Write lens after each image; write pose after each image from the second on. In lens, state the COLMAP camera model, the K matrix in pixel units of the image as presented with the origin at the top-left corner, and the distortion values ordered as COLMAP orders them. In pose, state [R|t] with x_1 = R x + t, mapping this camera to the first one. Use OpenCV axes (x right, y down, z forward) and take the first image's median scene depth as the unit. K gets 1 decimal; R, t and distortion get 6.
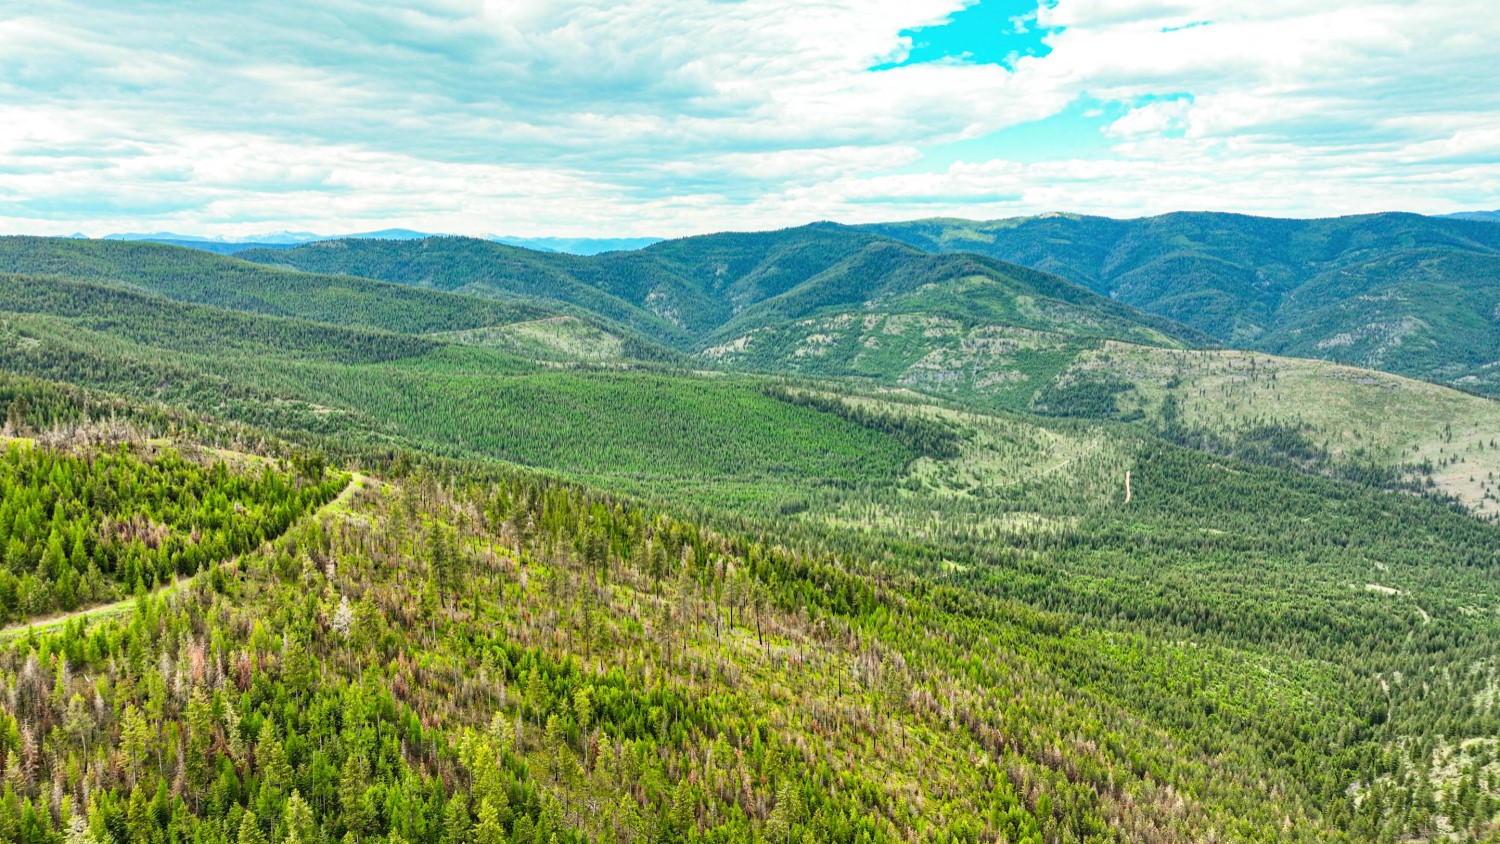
lens RADIAL K [[1065.1, 0, 748.6], [0, 1065.1, 448.3], [0, 0, 1]] dist [0.029790, 0.004108]
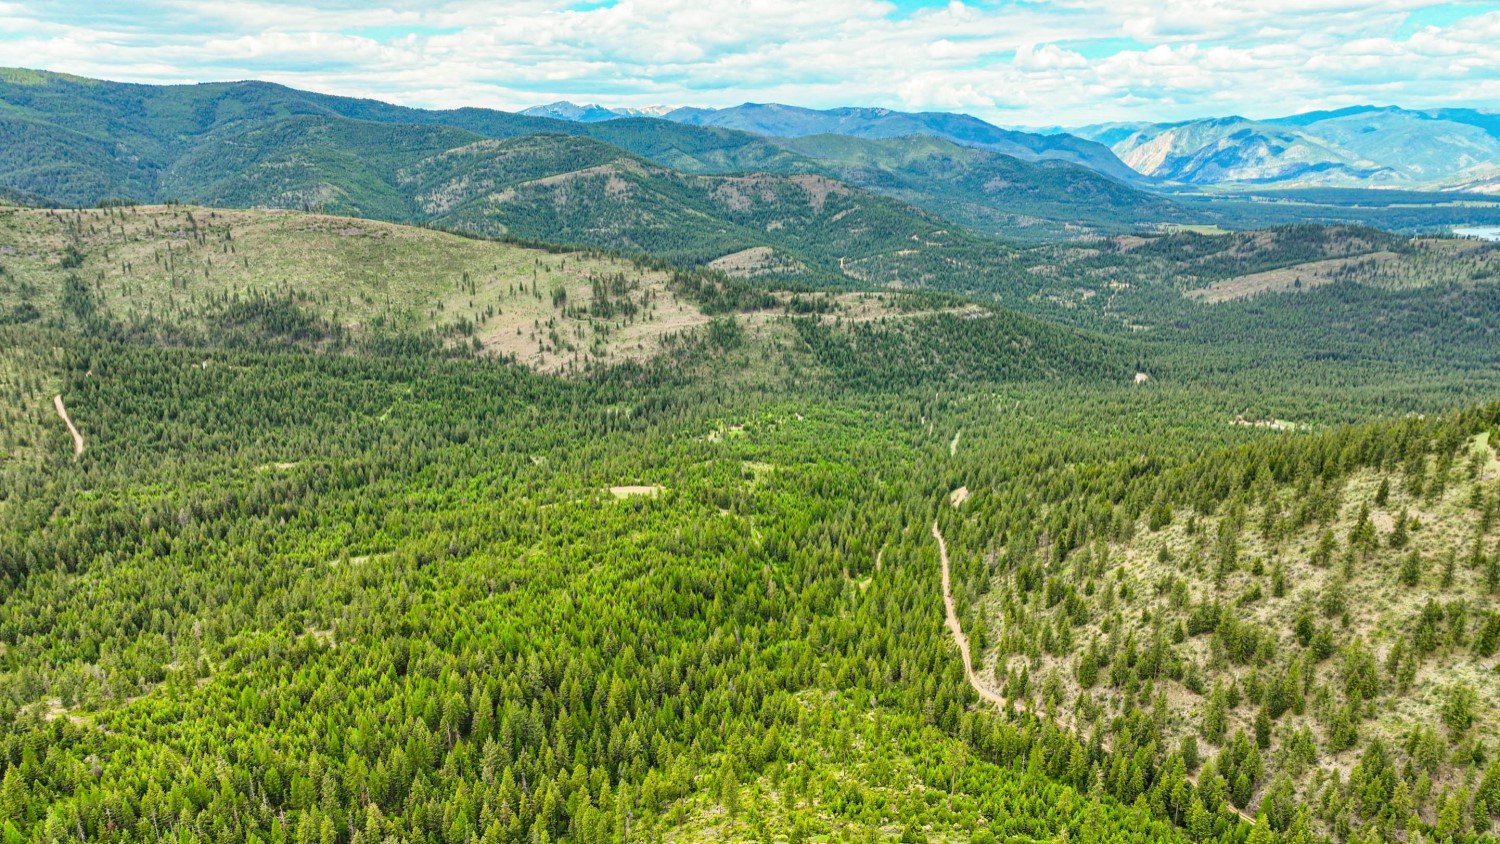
lens RADIAL K [[1065.1, 0, 748.6], [0, 1065.1, 448.3], [0, 0, 1]] dist [0.029790, 0.004108]
pose [[0.557277, -0.216371, 0.801639, 0.093850], [0.160554, 0.975310, 0.151634, 0.017011], [-0.814656, 0.044204, 0.578257, 0.345534]]
